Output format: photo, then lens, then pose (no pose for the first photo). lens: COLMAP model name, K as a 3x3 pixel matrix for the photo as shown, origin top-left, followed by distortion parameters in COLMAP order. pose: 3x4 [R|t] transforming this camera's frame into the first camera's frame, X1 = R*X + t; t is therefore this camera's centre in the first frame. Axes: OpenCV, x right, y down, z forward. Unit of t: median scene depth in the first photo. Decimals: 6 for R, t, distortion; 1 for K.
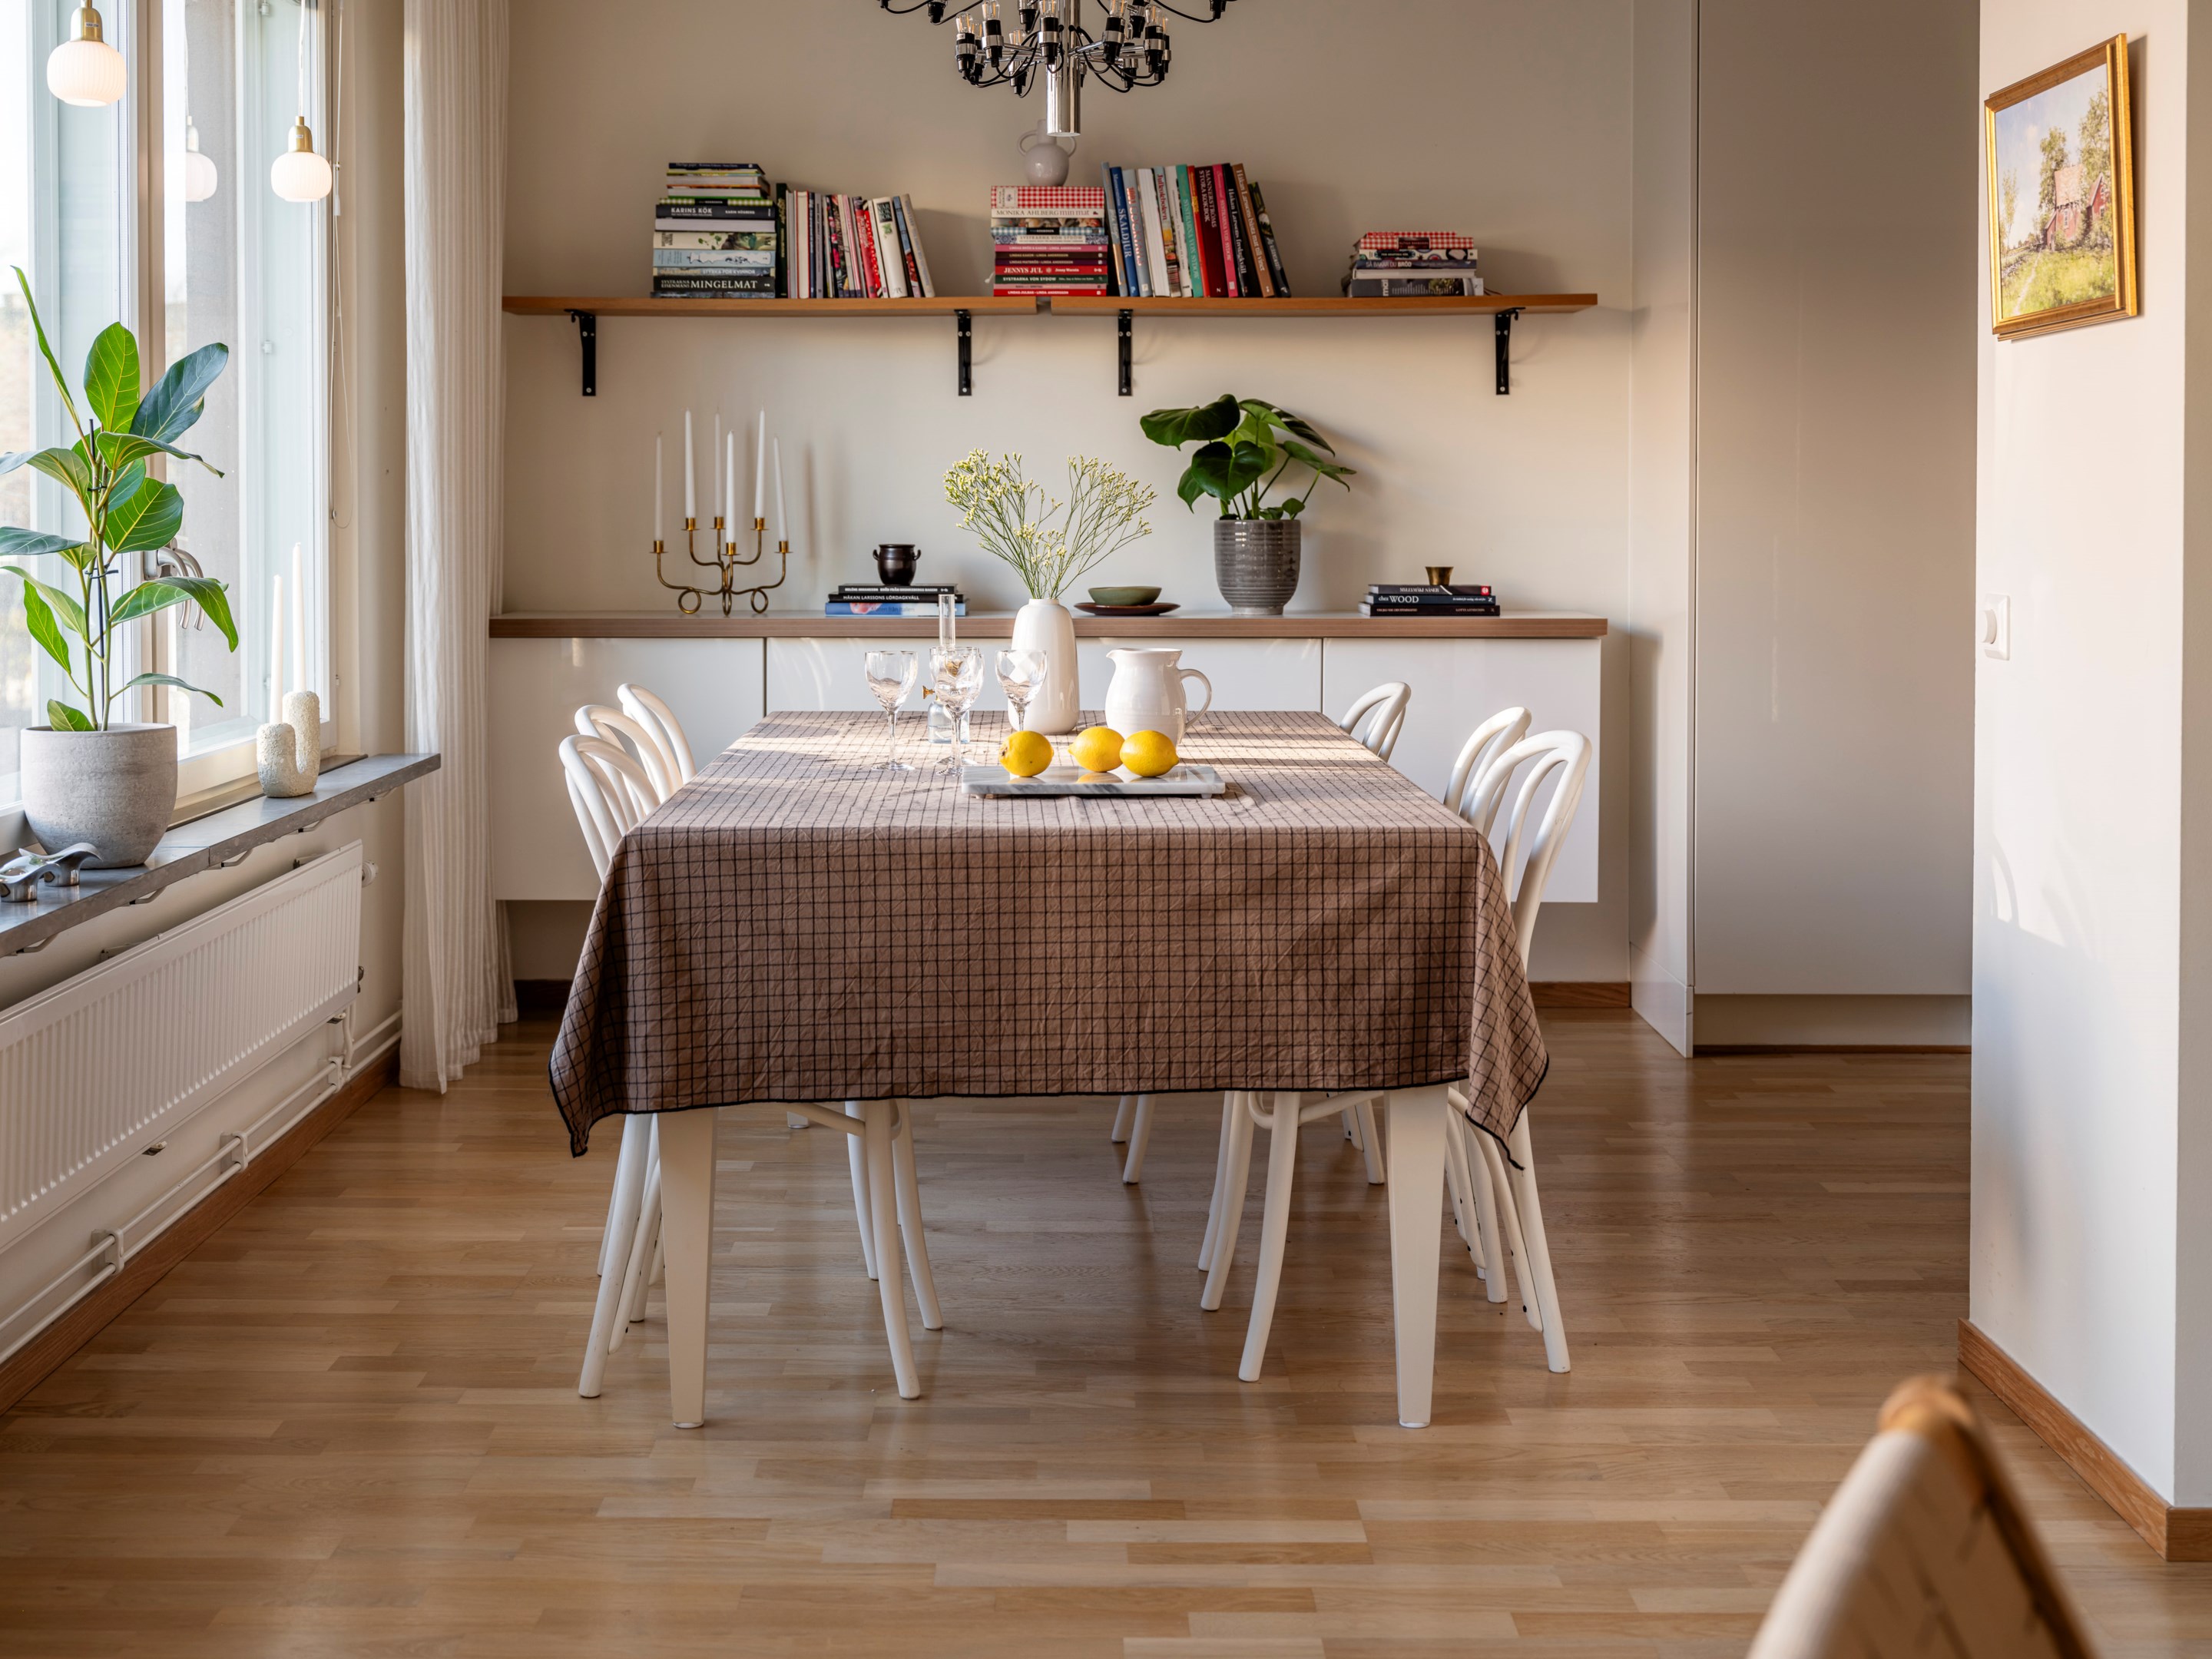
lens RADIAL K [[2765.3, 0, 1050.6], [0, 2765.3, 825.1], [0, 0, 1]] dist [-0.001473, -0.010436]
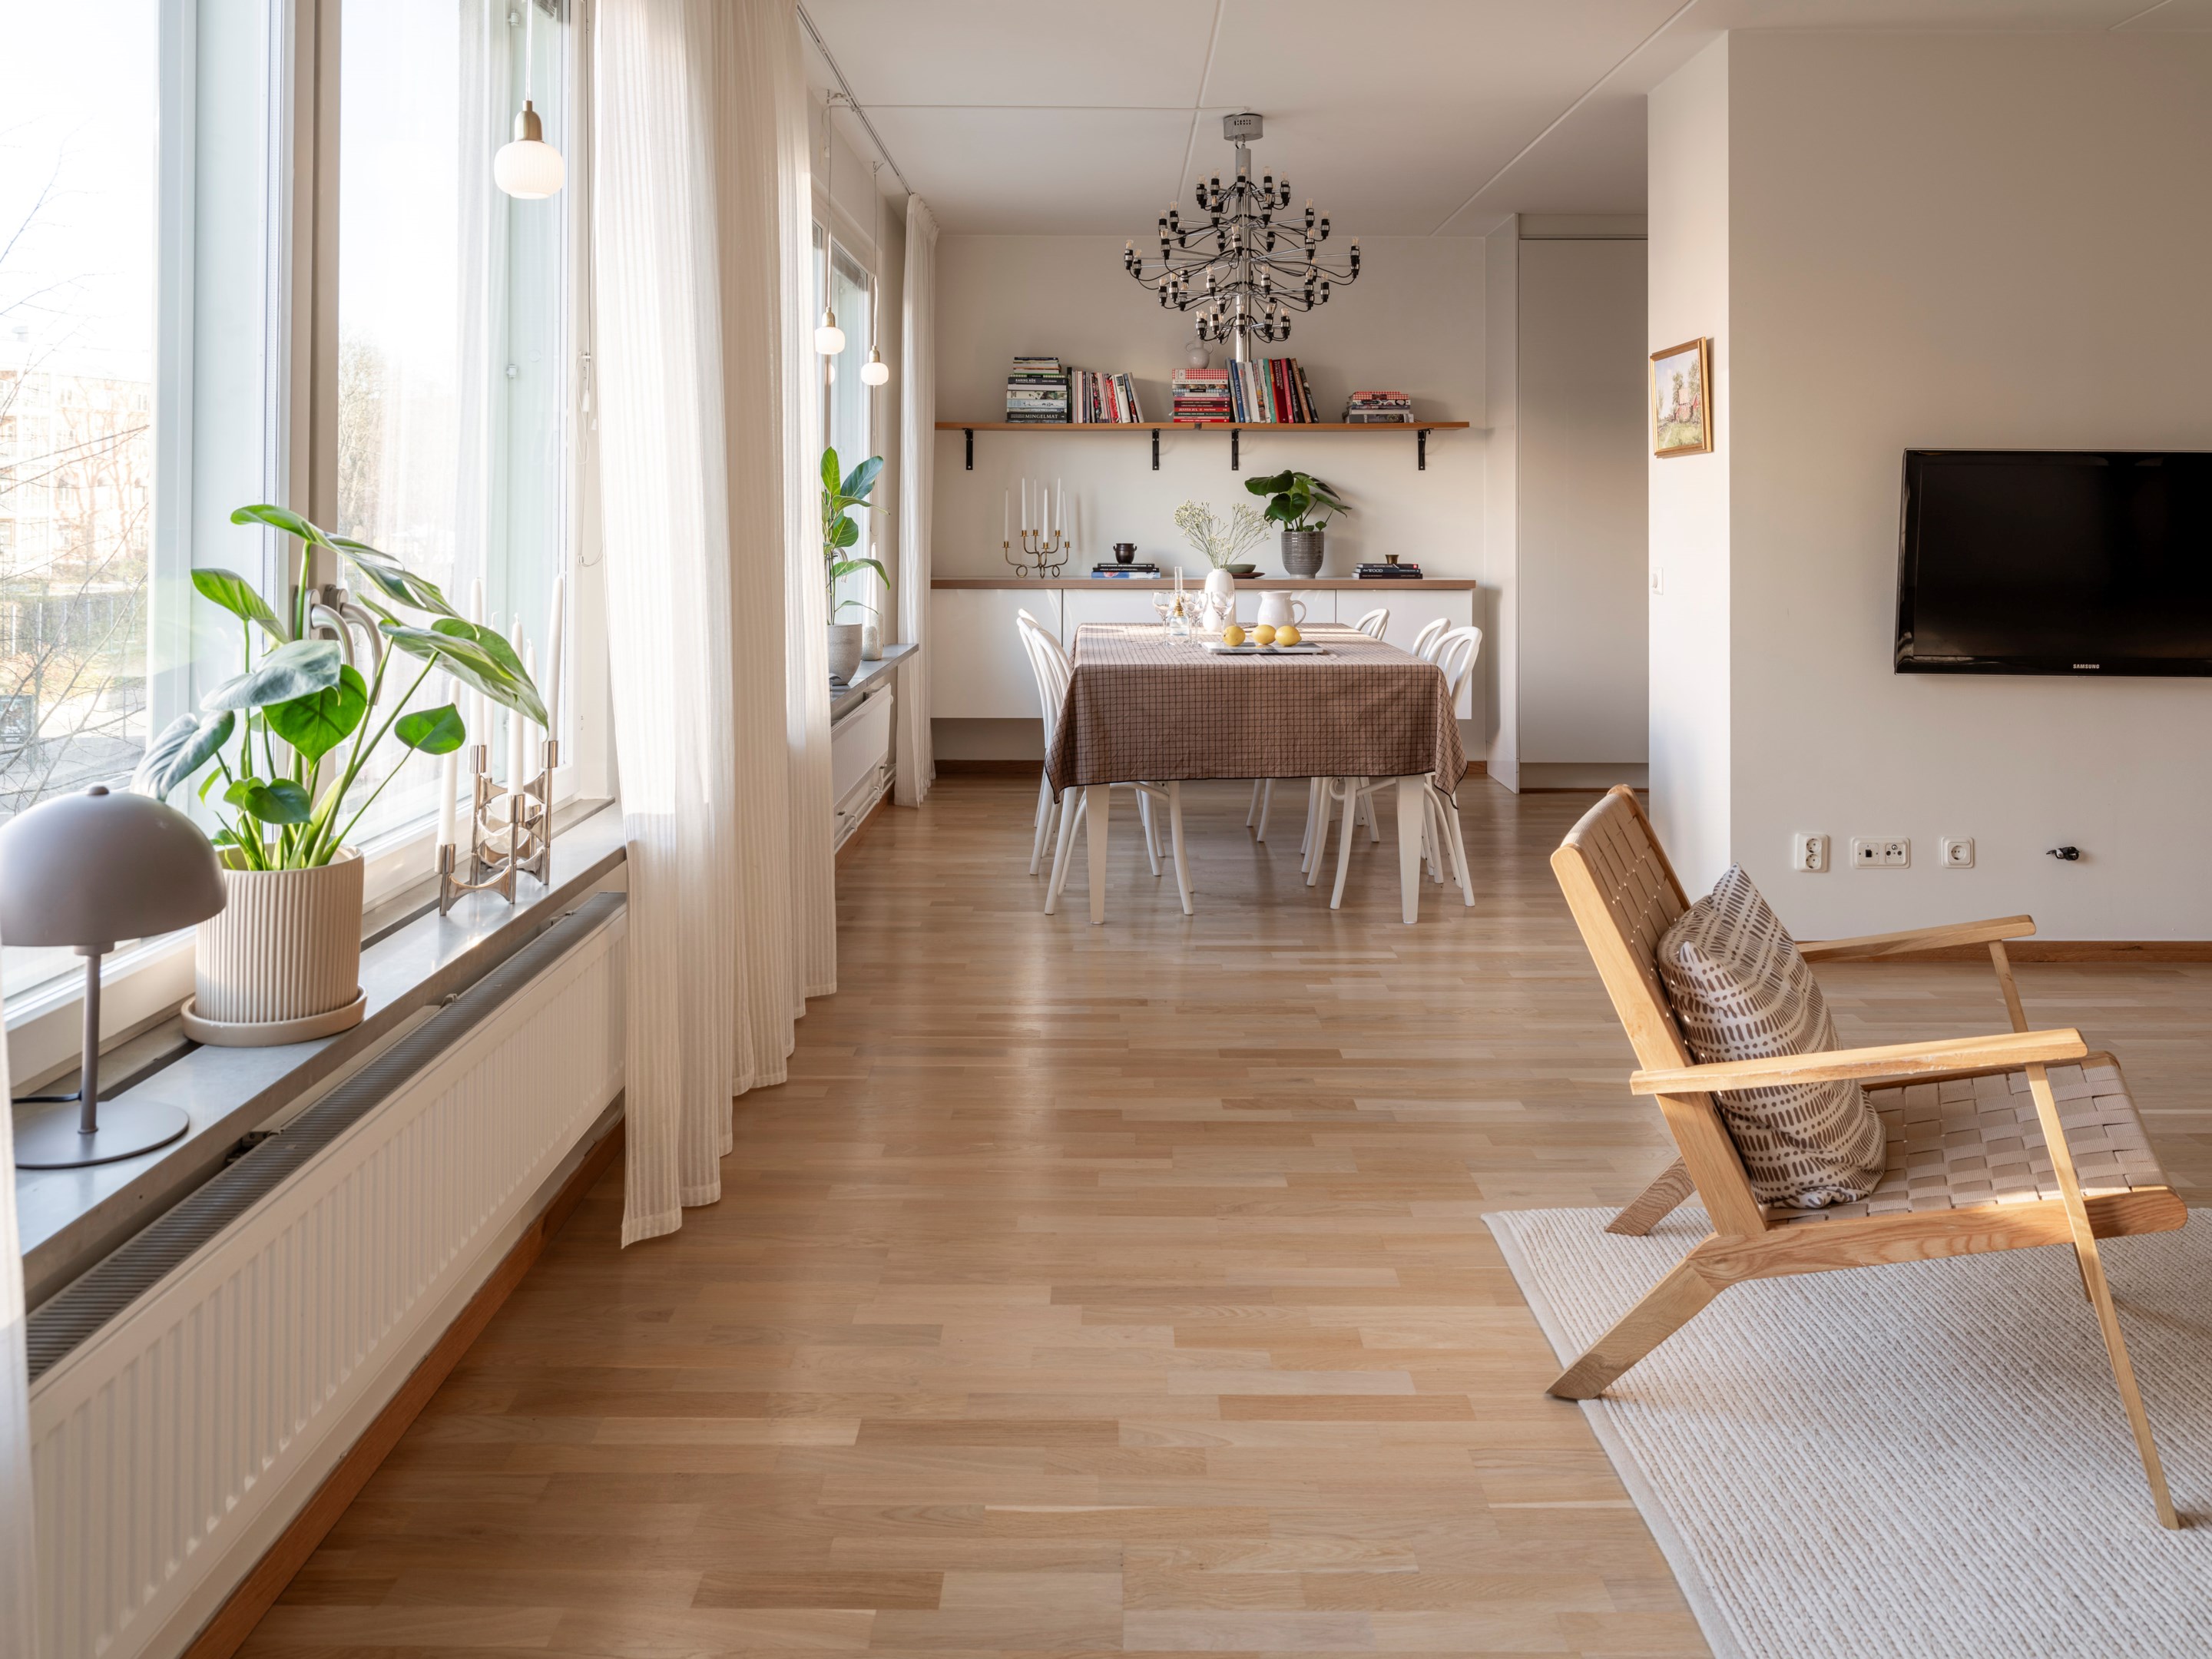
lens RADIAL K [[1703.2, 0, 1111.0], [0, 1703.2, 653.6], [0, 0, 1]] dist [-0.002634, -0.003193]
pose [[0.999987, 0.001252, 0.004984, -0.072919], [-0.001074, 0.999365, -0.035625, 0.024203], [-0.005026, 0.035619, 0.999353, -0.250031]]
